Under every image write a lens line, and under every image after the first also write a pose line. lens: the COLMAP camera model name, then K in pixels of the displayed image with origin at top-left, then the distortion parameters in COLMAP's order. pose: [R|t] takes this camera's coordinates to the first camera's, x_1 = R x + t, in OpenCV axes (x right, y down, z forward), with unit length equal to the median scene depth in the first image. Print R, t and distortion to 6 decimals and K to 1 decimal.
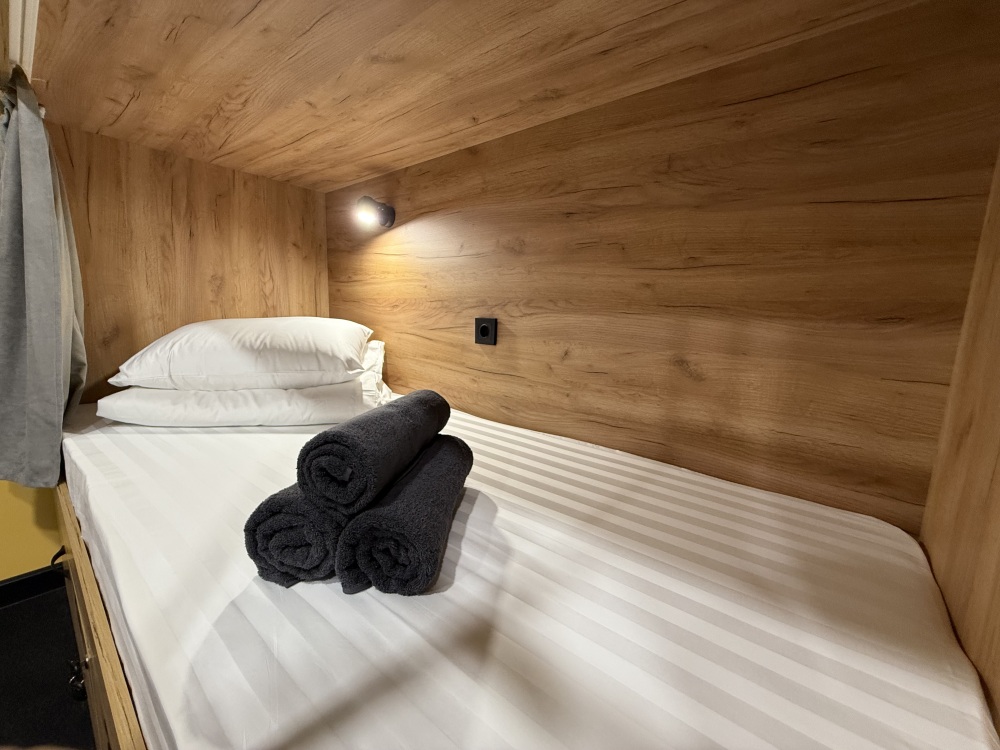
lens RADIAL K [[398.0, 0, 497.1], [0, 398.0, 373.8], [0, 0, 1]] dist [-0.000678, 0.000257]
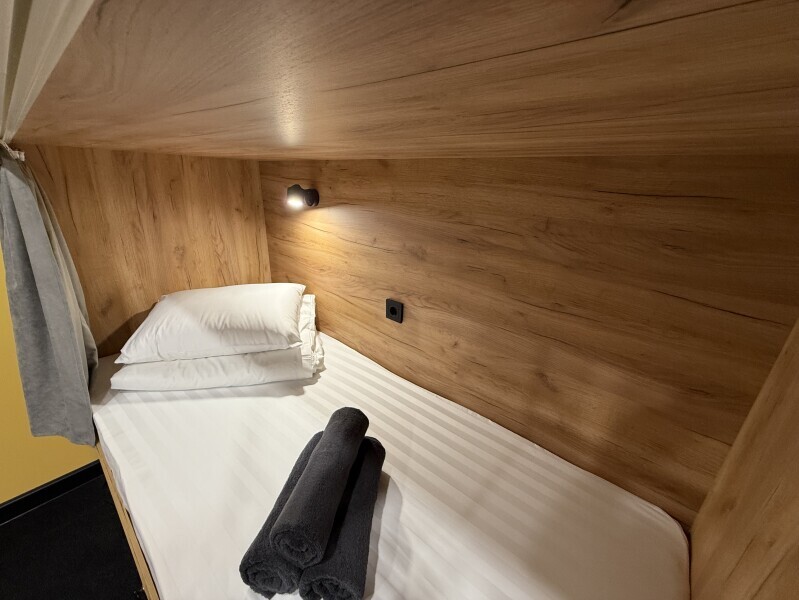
lens RADIAL K [[318.0, 0, 397.2], [0, 318.0, 299.1], [0, 0, 1]] dist [-0.000678, 0.000257]
pose [[0.999828, 0.008413, -0.016531, -0.002796], [-0.004928, 0.979675, 0.200529, -0.369898], [0.017882, -0.200413, 0.979548, 0.002875]]
